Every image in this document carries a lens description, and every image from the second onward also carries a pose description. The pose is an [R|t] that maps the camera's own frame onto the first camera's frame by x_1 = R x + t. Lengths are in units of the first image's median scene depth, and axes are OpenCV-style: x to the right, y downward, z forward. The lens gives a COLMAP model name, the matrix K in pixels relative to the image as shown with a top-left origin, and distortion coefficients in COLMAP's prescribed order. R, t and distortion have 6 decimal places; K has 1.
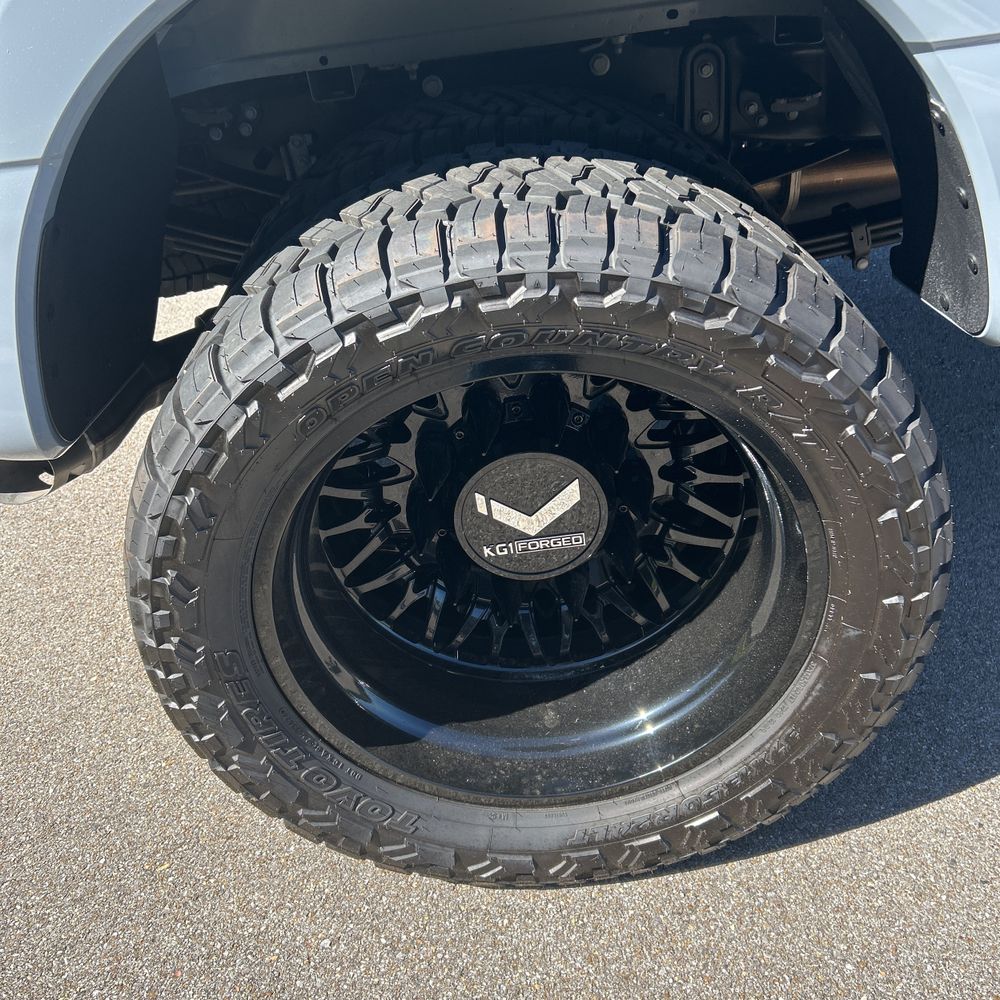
lens RADIAL K [[1026.1, 0, 504.6], [0, 1026.1, 492.8], [0, 0, 1]] dist [0.023036, 0.000000]
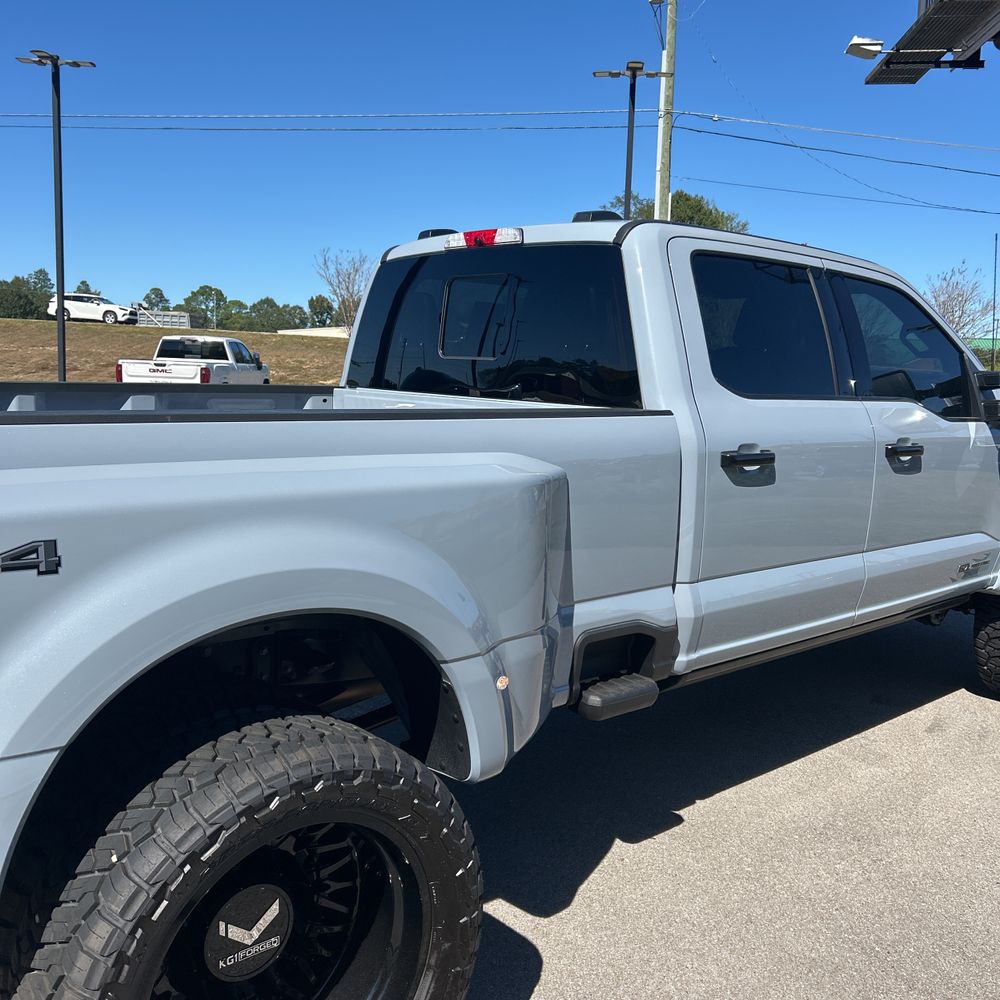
lens RADIAL K [[1026.1, 0, 503.0], [0, 1026.1, 502.5], [0, 0, 1]] dist [0.023036, 0.000000]
pose [[0.770073, 0.043147, 0.636495, -0.909701], [0.239885, 0.904906, -0.351570, 0.098432], [-0.591137, 0.423420, 0.686493, -0.785499]]
